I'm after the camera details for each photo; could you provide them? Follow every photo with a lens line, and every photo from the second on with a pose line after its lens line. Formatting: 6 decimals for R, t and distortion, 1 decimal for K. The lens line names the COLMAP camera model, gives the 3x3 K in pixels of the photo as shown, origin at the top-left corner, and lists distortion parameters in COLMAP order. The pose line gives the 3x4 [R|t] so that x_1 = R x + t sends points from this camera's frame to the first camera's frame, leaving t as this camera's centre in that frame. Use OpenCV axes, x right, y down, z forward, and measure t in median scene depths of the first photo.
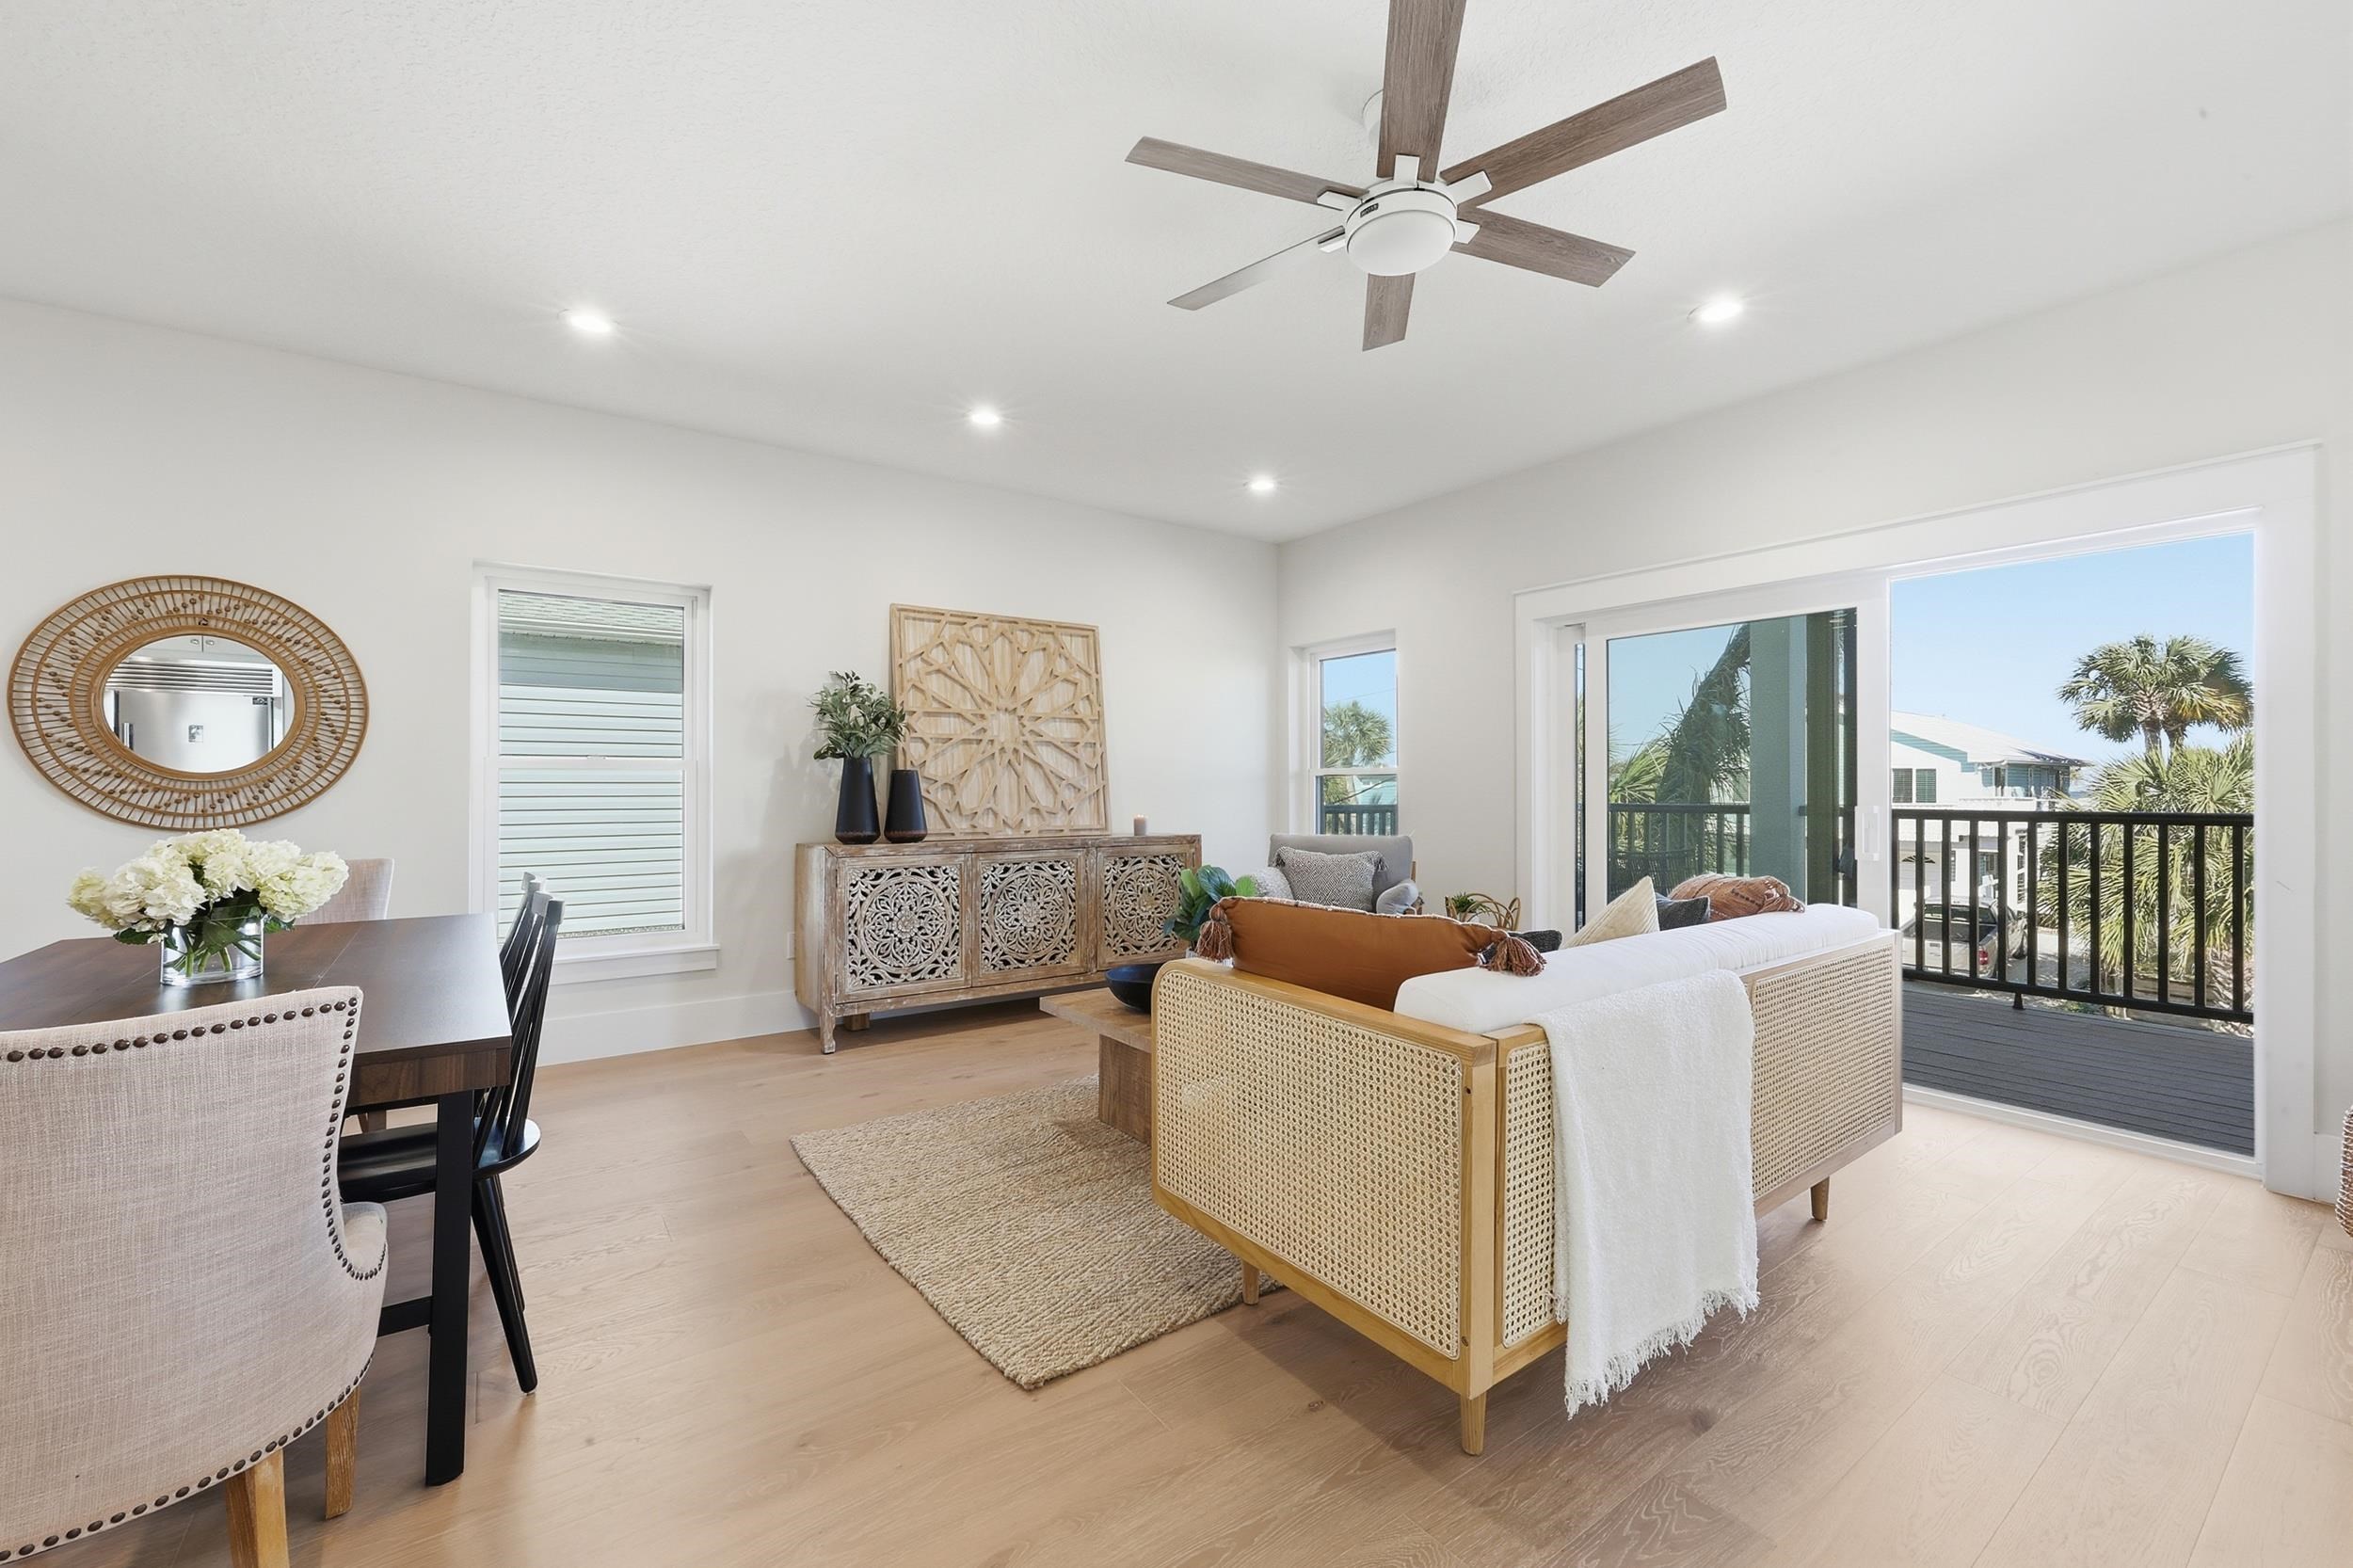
lens RADIAL K [[938.9, 0, 1126.0], [0, 938.9, 777.9], [0, 0, 1]] dist [-0.007796, 0.000000]
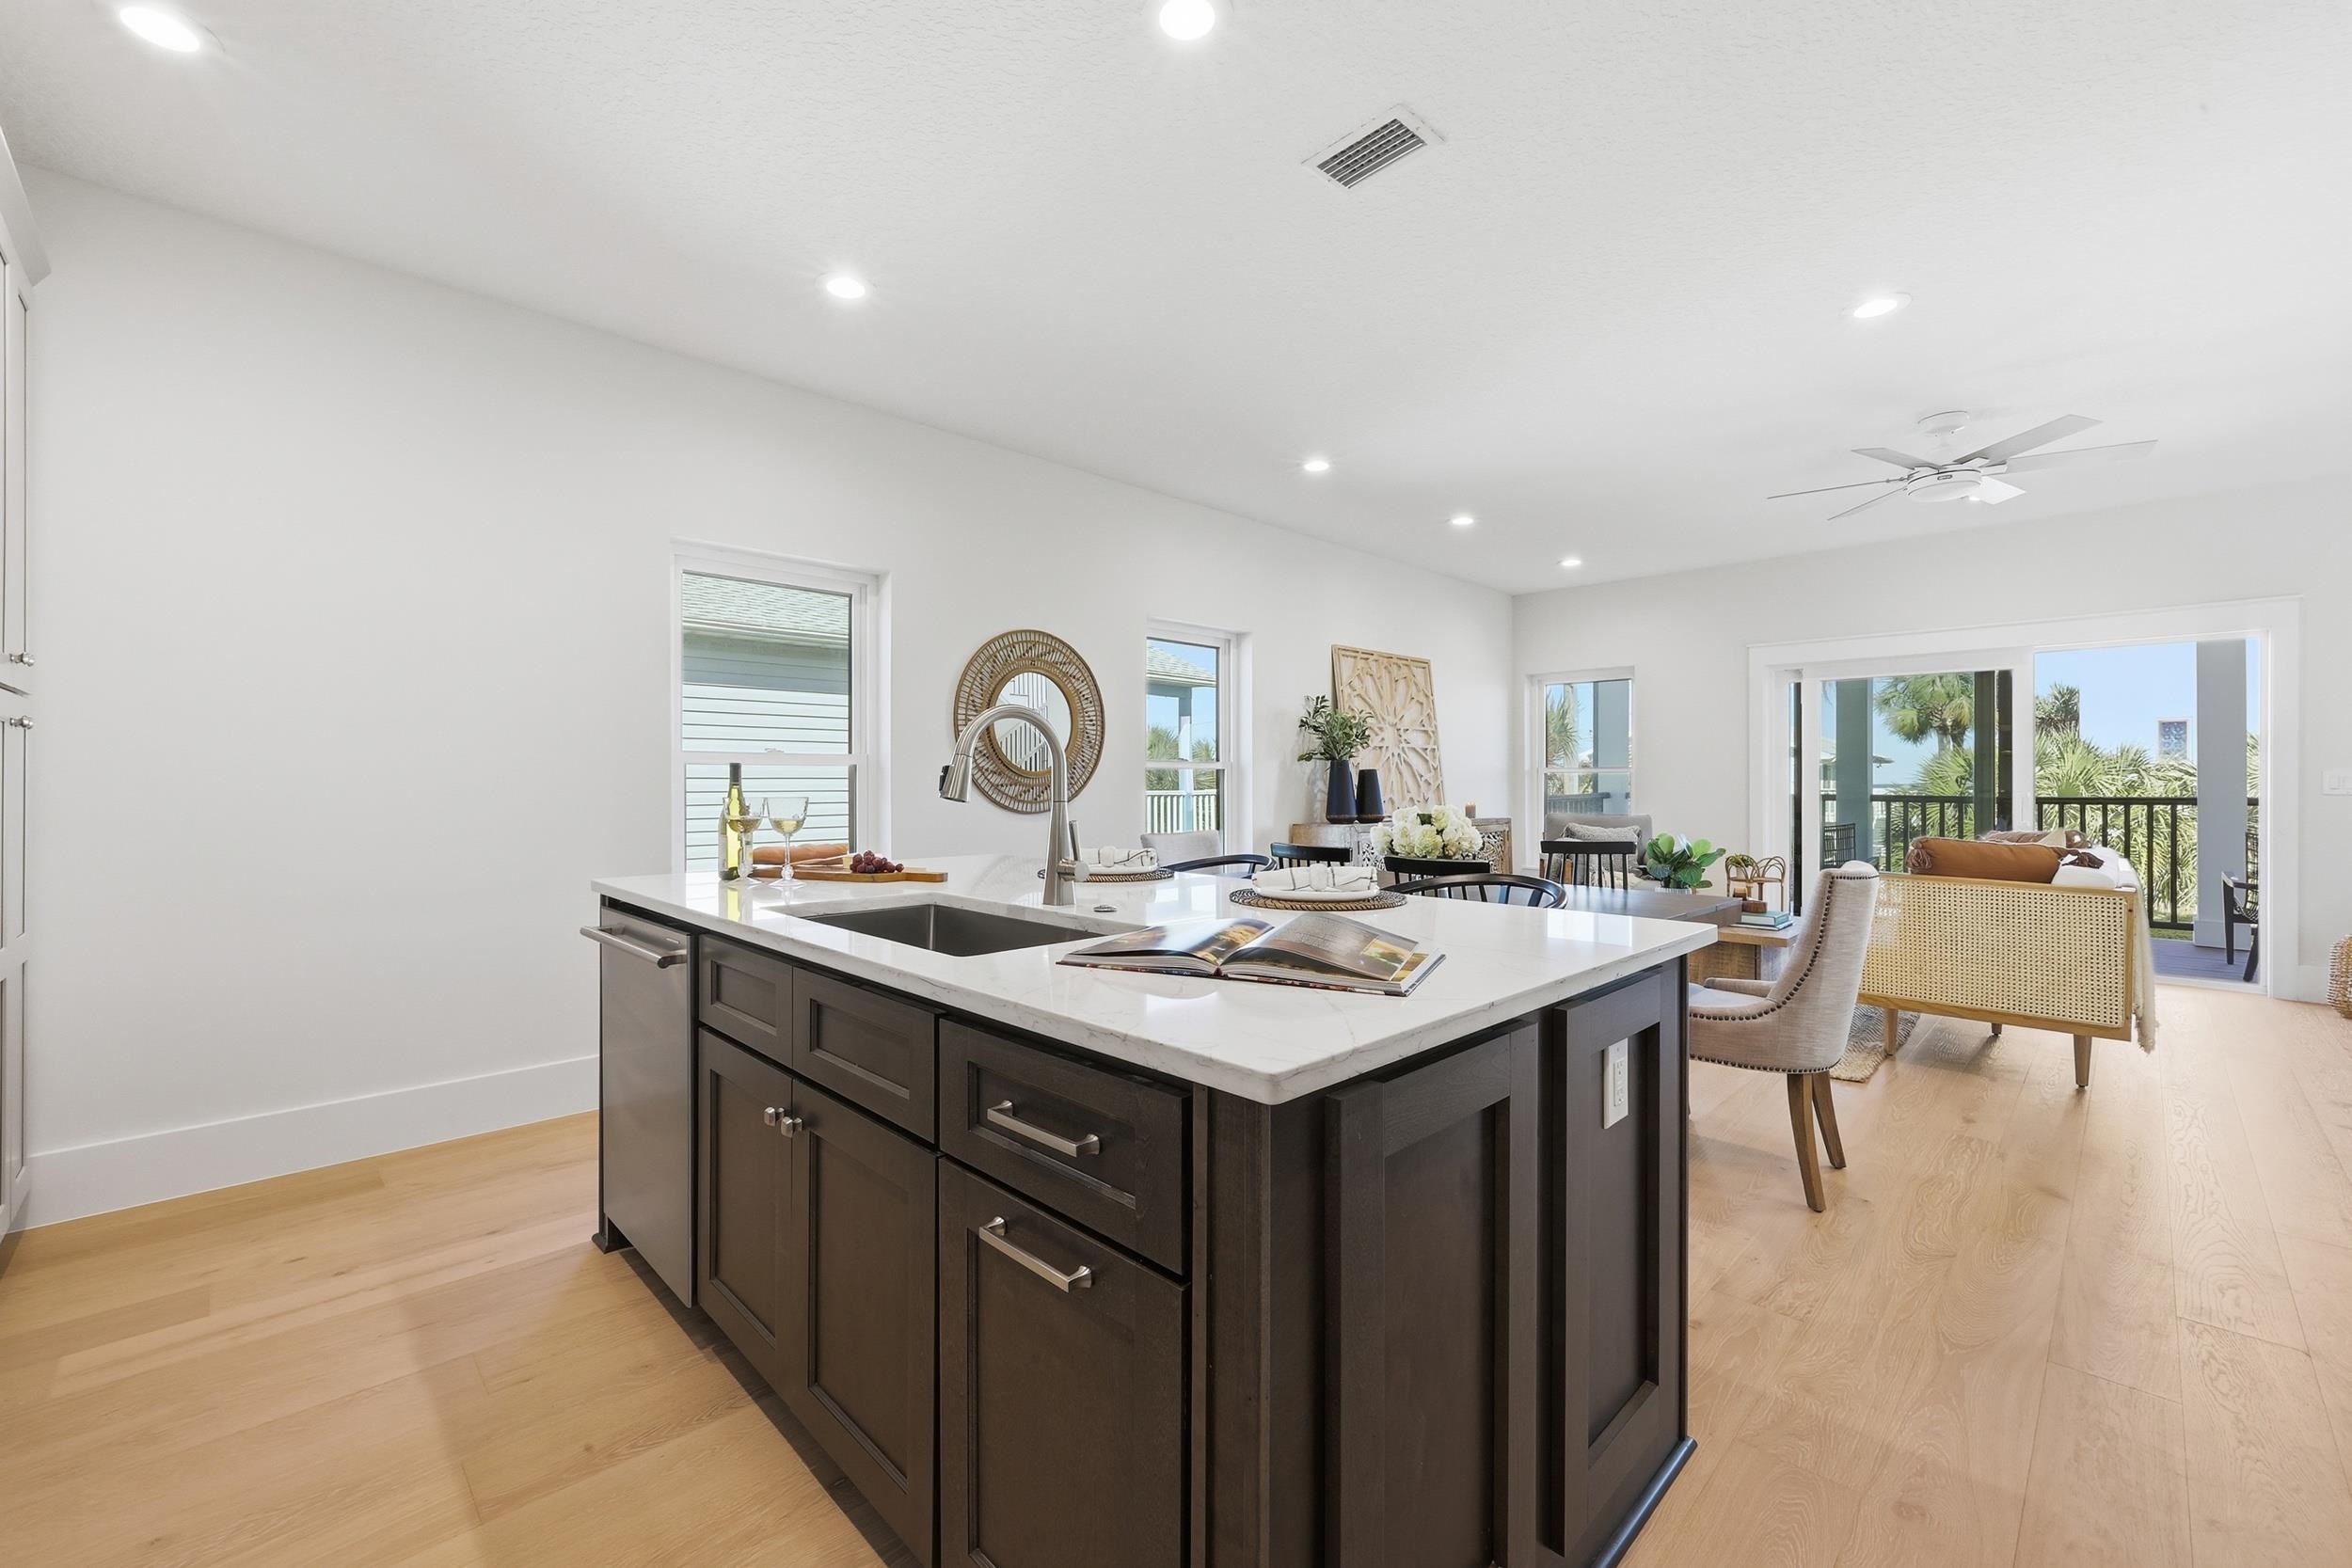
lens RADIAL K [[951.3, 0, 1154.2], [0, 951.3, 784.4], [0, 0, 1]] dist [0.007474, 0.000226]
pose [[0.987336, 0.000205, 0.158646, -0.667781], [-0.001957, 0.999939, 0.010888, -0.001303], [-0.158634, -0.011061, 0.987276, -0.277108]]
